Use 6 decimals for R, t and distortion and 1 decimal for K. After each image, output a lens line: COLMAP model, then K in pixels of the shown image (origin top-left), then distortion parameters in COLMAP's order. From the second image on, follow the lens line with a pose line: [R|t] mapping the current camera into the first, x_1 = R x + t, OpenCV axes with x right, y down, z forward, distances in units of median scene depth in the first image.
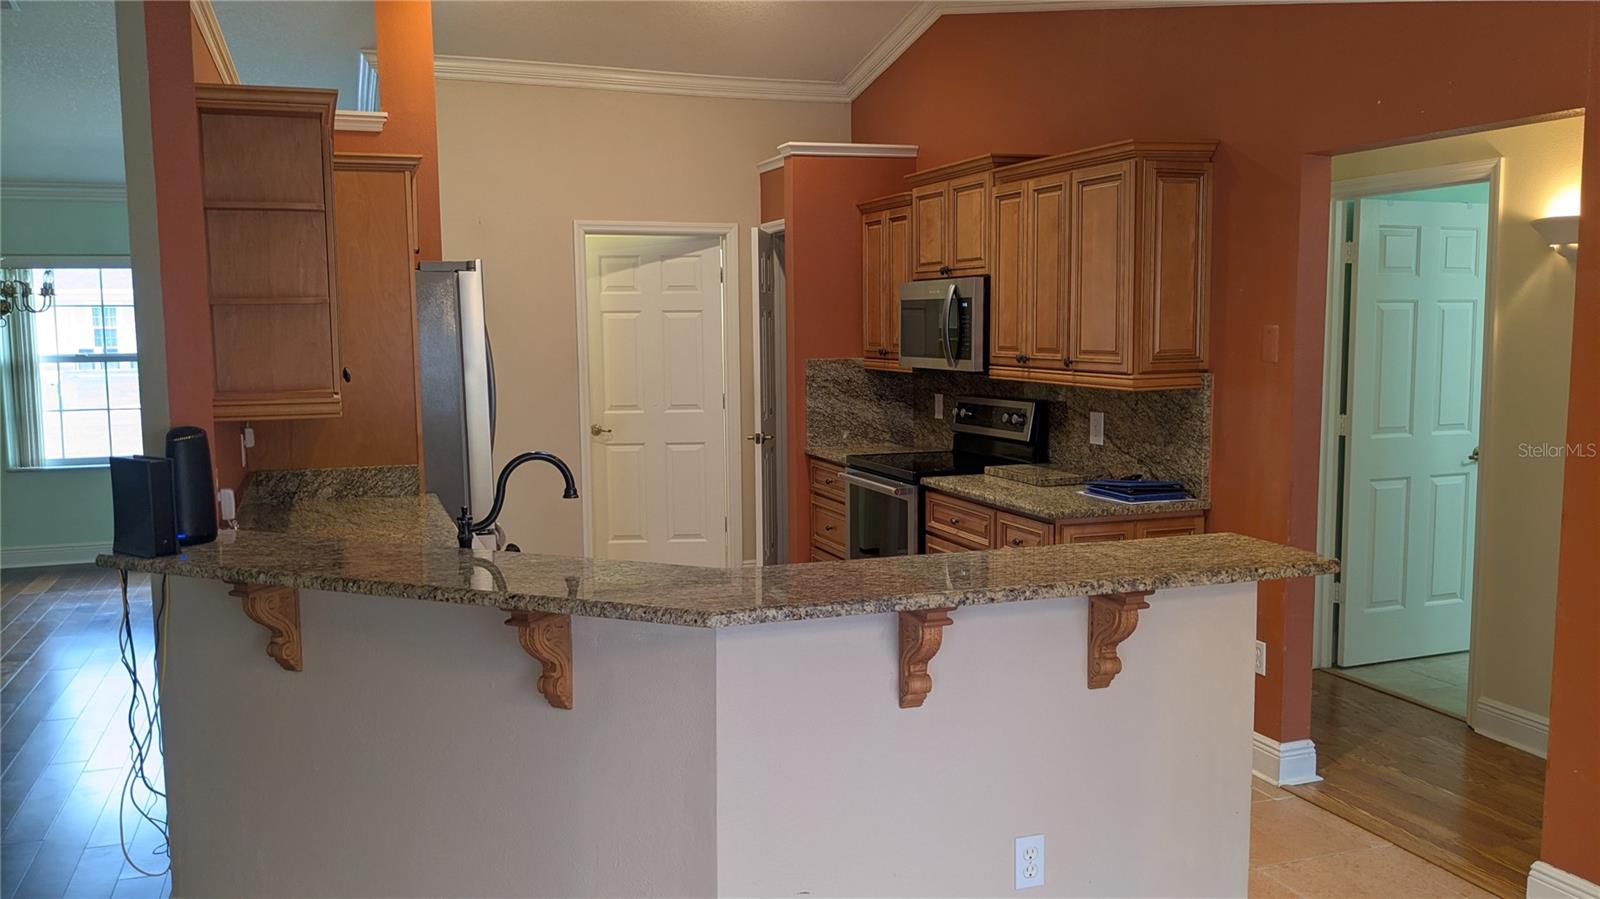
lens RADIAL K [[1283.0, 0, 802.5], [0, 1283.0, 446.9], [0, 0, 1]] dist [0.076987, -0.115139]
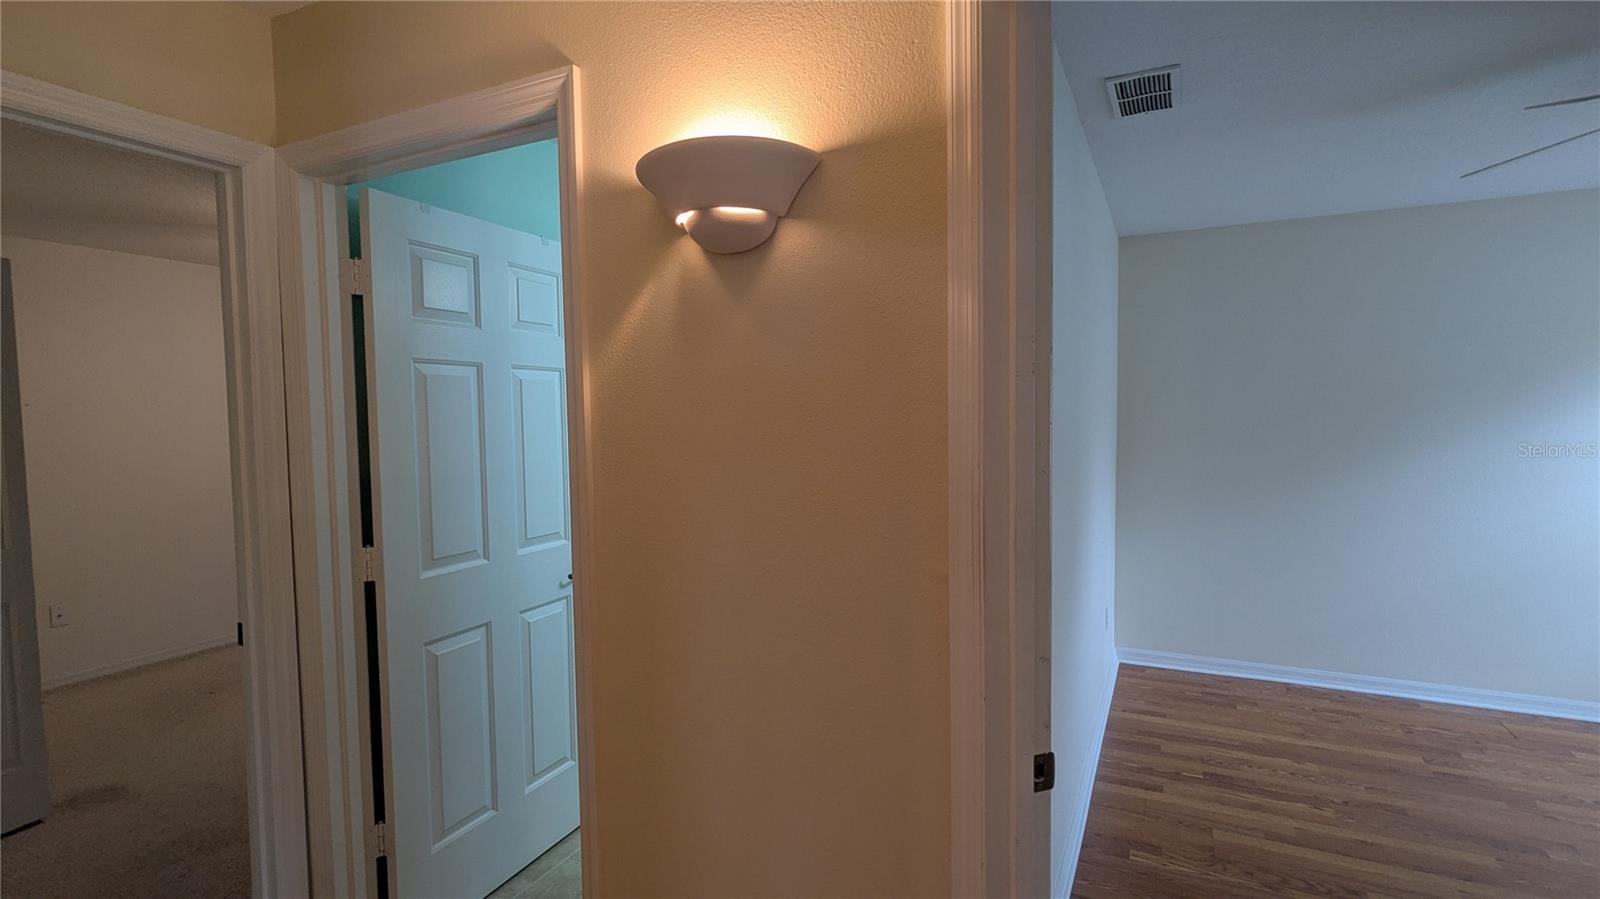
lens RADIAL K [[745.3, 0, 797.3], [0, 745.3, 446.5], [0, 0, 1]] dist [-0.003776, 0.000113]
pose [[0.726381, -0.038757, 0.686198, 0.326644], [0.078232, 0.996582, -0.026526, -0.046403], [-0.682825, 0.072951, 0.726931, 0.610101]]
